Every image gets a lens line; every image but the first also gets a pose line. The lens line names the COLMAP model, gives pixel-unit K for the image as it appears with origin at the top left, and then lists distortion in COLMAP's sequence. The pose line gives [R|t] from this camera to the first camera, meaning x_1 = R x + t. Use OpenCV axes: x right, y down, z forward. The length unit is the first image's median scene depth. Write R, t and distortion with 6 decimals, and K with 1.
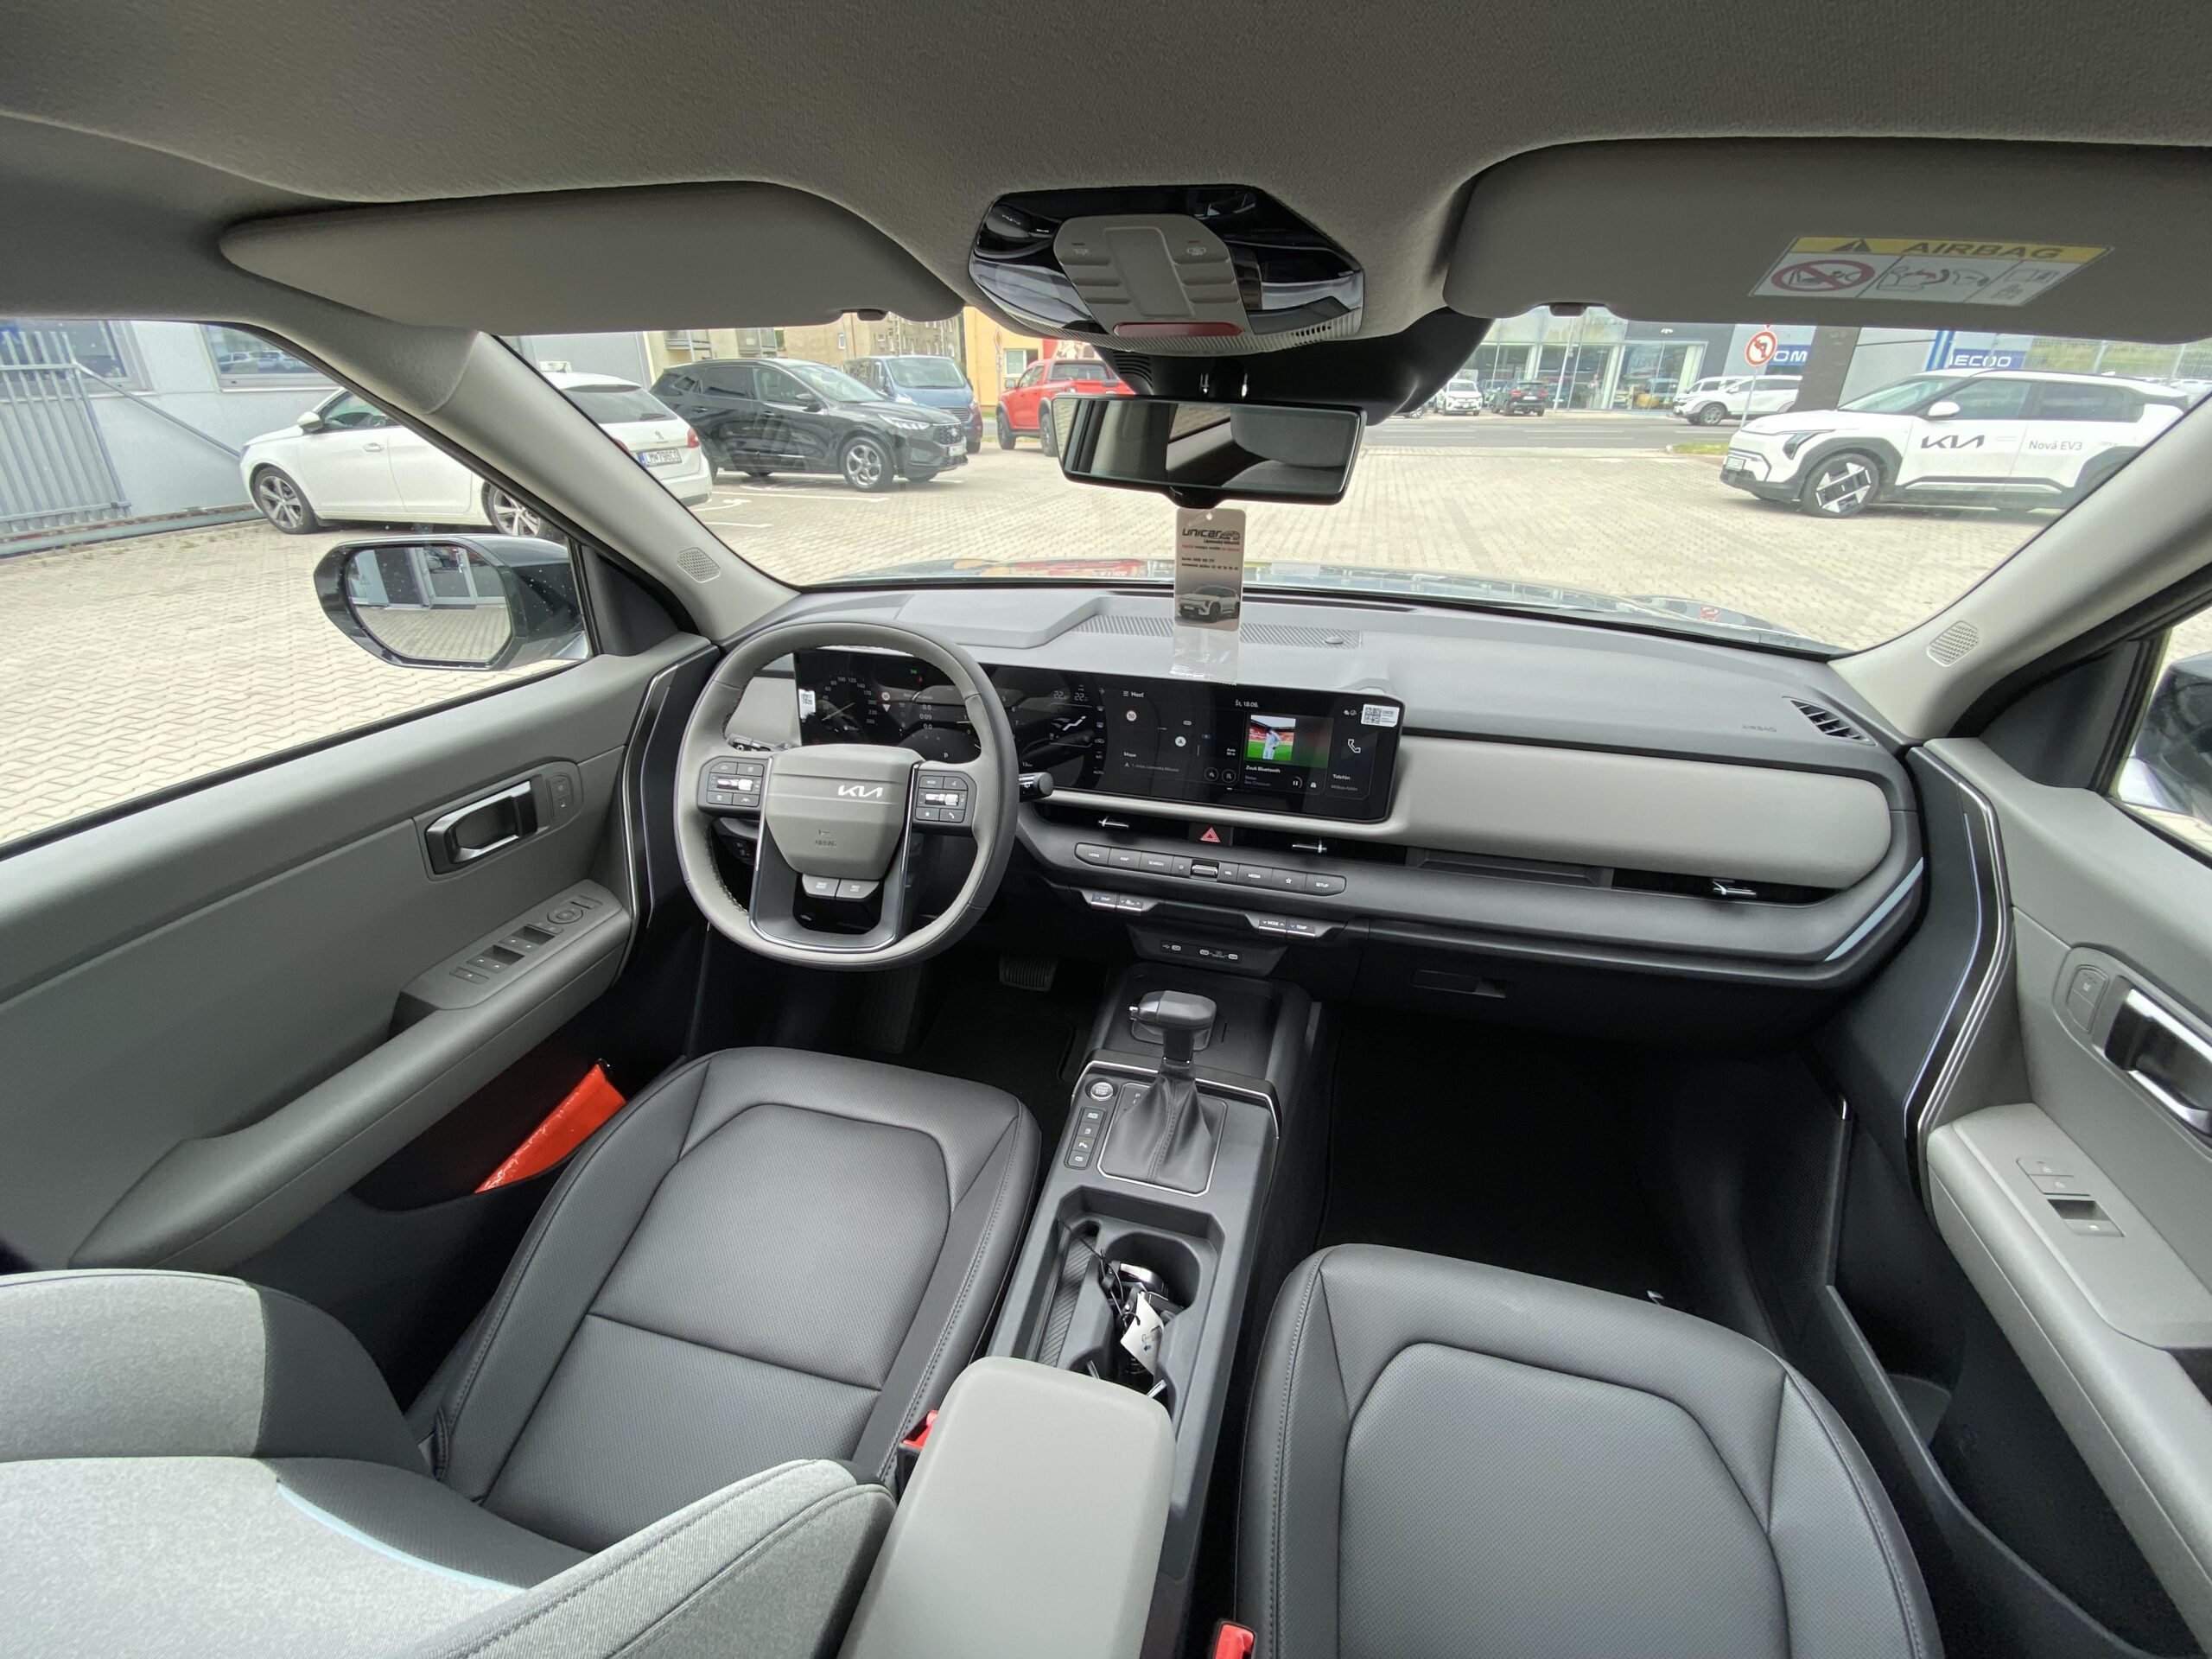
lens RADIAL K [[889.1, 0, 1110.7], [0, 889.1, 829.4], [0, 0, 1]] dist [0.018052, -0.018585]
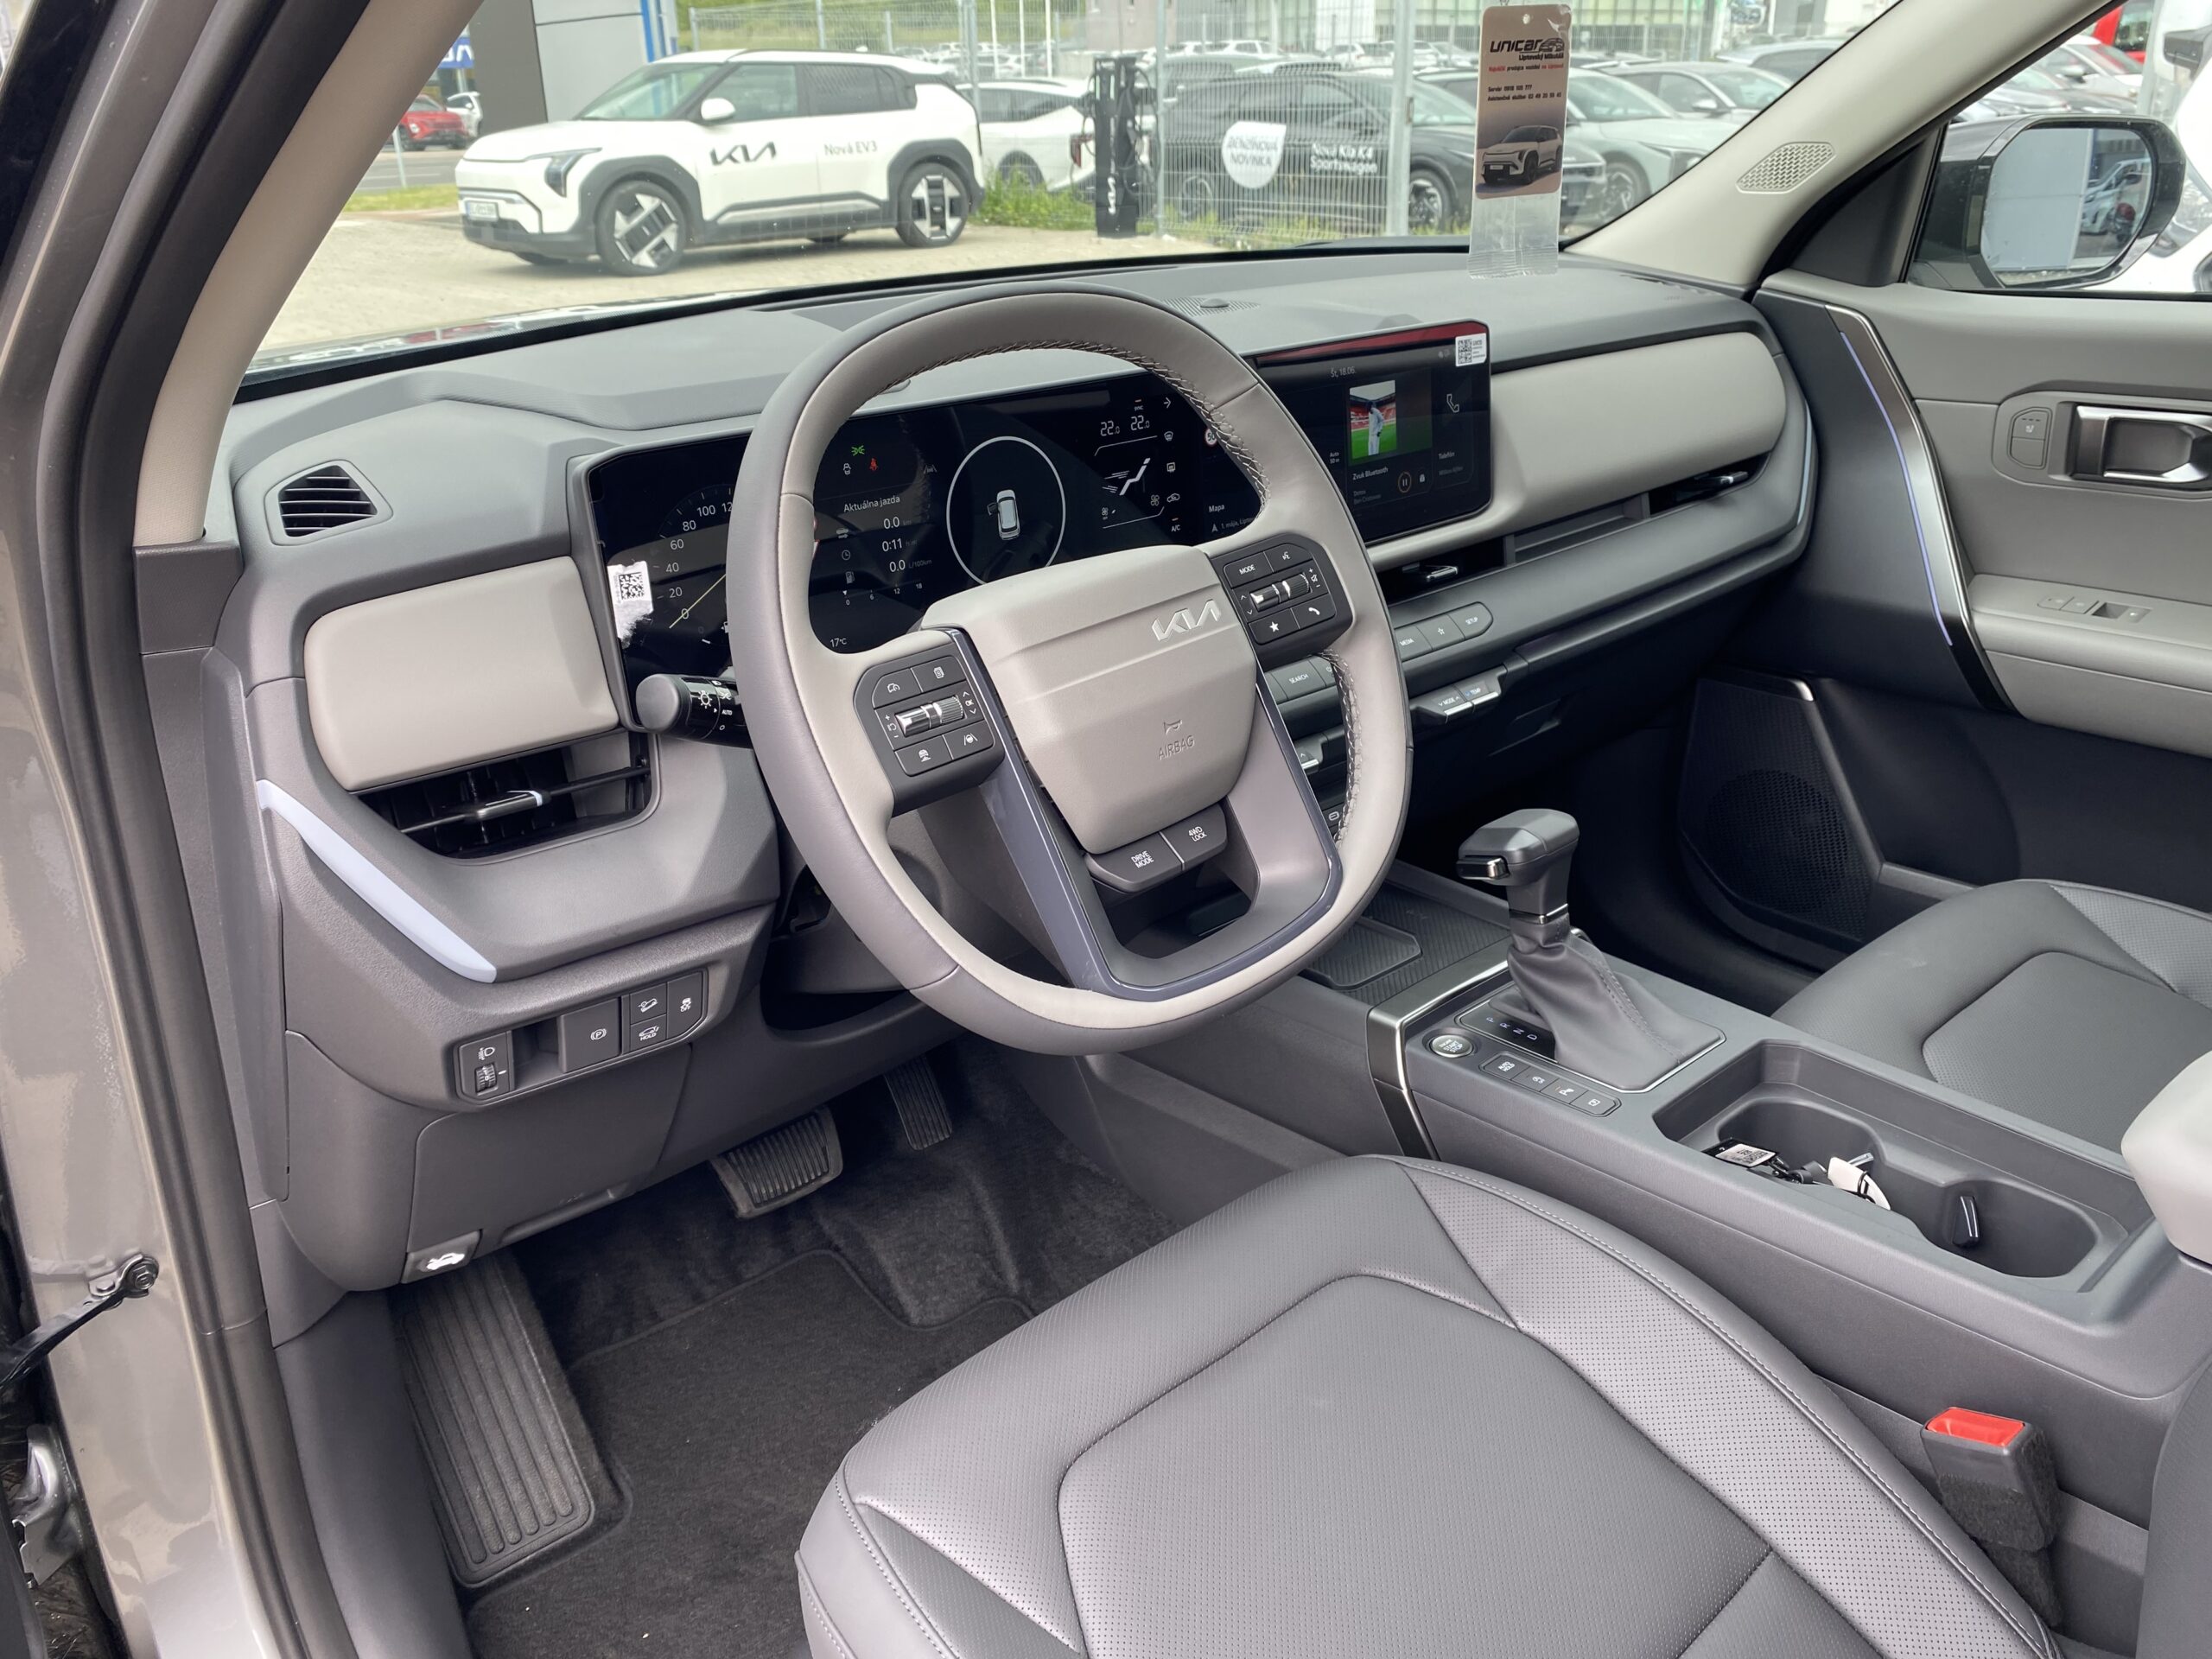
lens RADIAL K [[1679.2, 0, 1103.4], [0, 1679.2, 781.6], [0, 0, 1]] dist [0.034370, -0.002253]
pose [[0.563783, -0.330826, 0.756771, -0.914460], [0.394526, 0.912850, 0.105141, -0.068487], [-0.725601, 0.239289, 0.645169, 0.422841]]
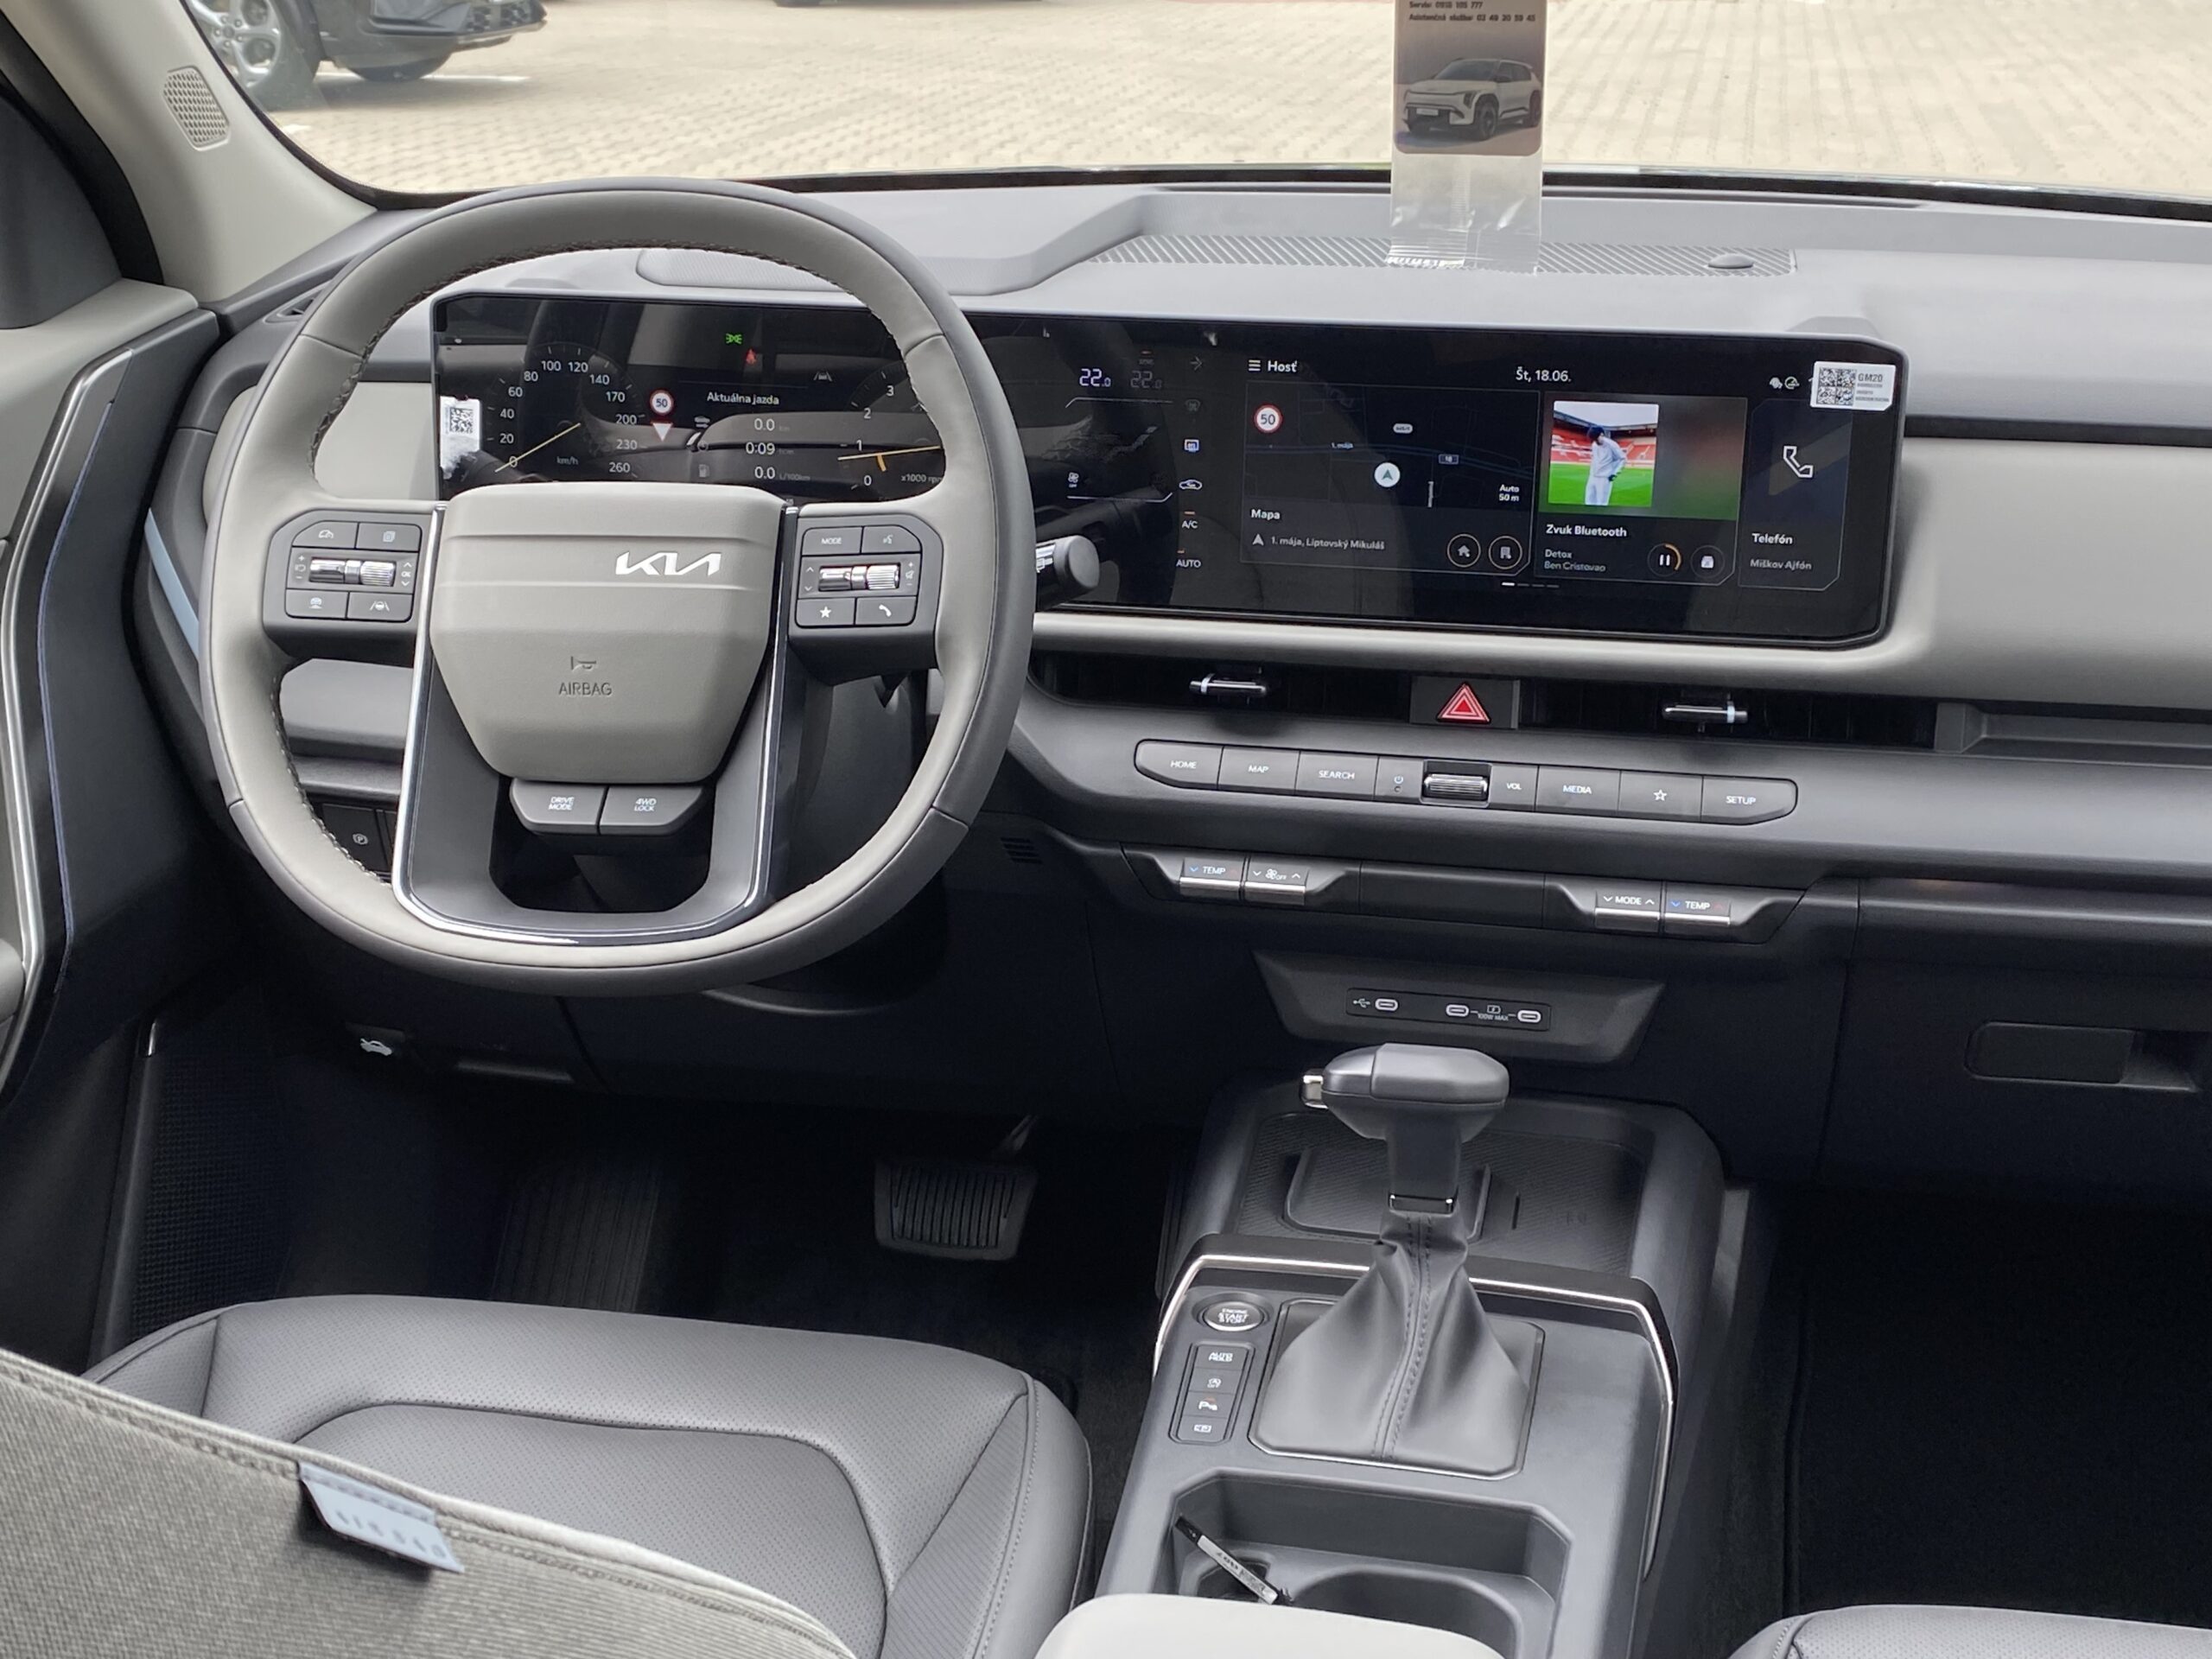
lens RADIAL K [[2874.2, 0, 1106.0], [0, 2874.2, 829.5], [0, 0, 1]] dist [0.085232, -0.412526]
pose [[0.998704, -0.026589, 0.043396, -0.120285], [0.031605, 0.992351, -0.119330, 0.230289], [-0.039891, 0.120547, 0.991906, -0.333016]]
